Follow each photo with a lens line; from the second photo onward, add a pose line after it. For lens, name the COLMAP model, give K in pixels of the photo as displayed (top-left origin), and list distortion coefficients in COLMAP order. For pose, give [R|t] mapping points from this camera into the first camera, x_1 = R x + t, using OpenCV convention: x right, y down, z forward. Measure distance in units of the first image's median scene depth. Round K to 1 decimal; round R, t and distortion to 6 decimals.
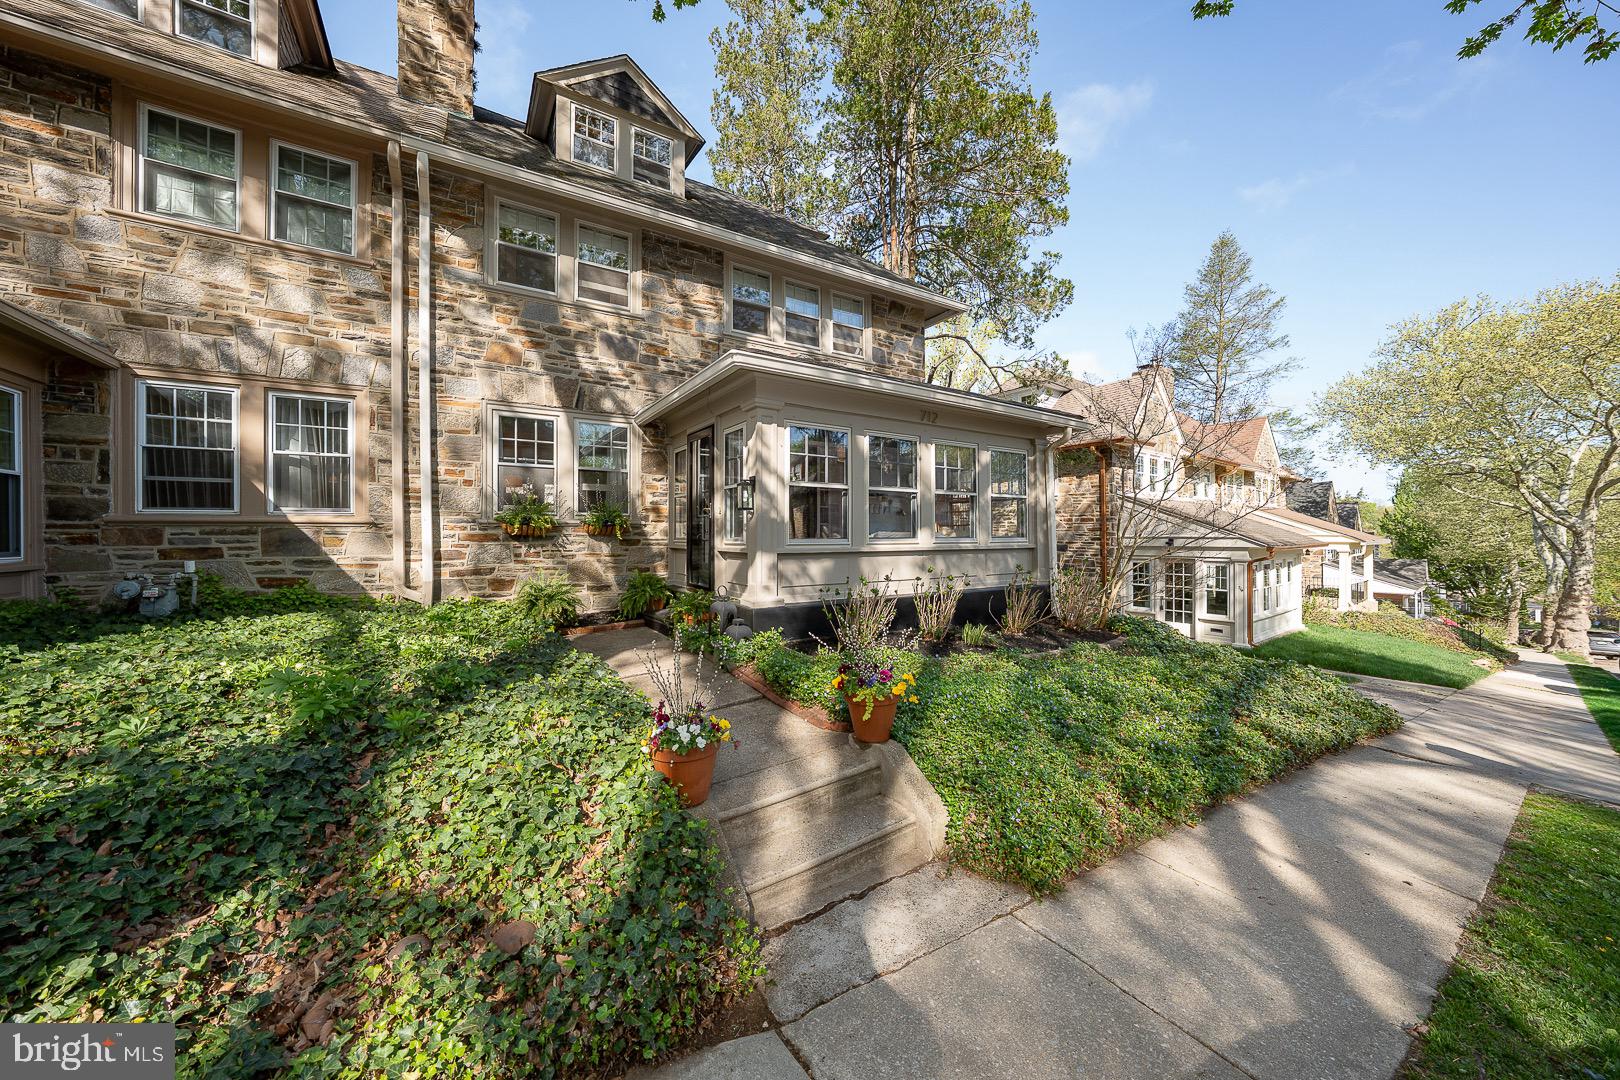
lens RADIAL K [[548.9, 0, 812.0], [0, 548.9, 536.2], [0, 0, 1]] dist [-0.017479, 0.000330]
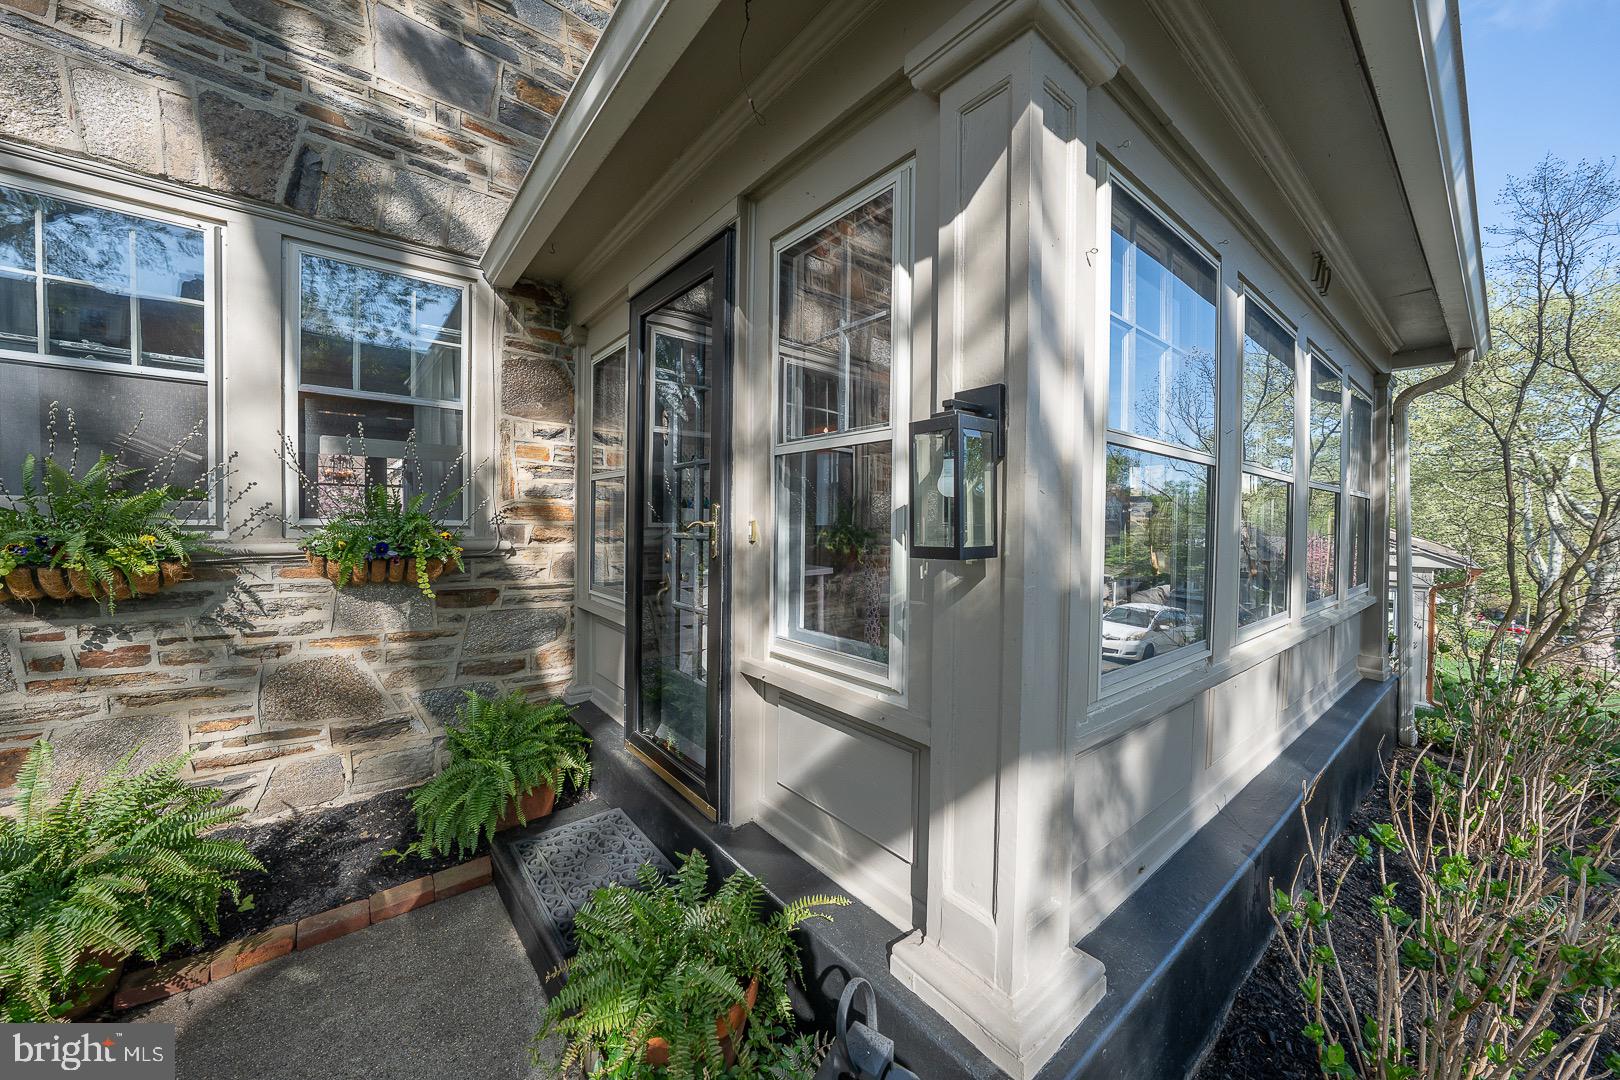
lens RADIAL K [[590.0, 0, 814.2], [0, 590.0, 533.9], [0, 0, 1]] dist [-0.021645, 0.005692]
pose [[0.994029, 0.010786, 0.108582, -0.163094], [-0.012530, 0.999803, 0.015394, -0.047793], [-0.108394, -0.016663, 0.993968, 0.666999]]
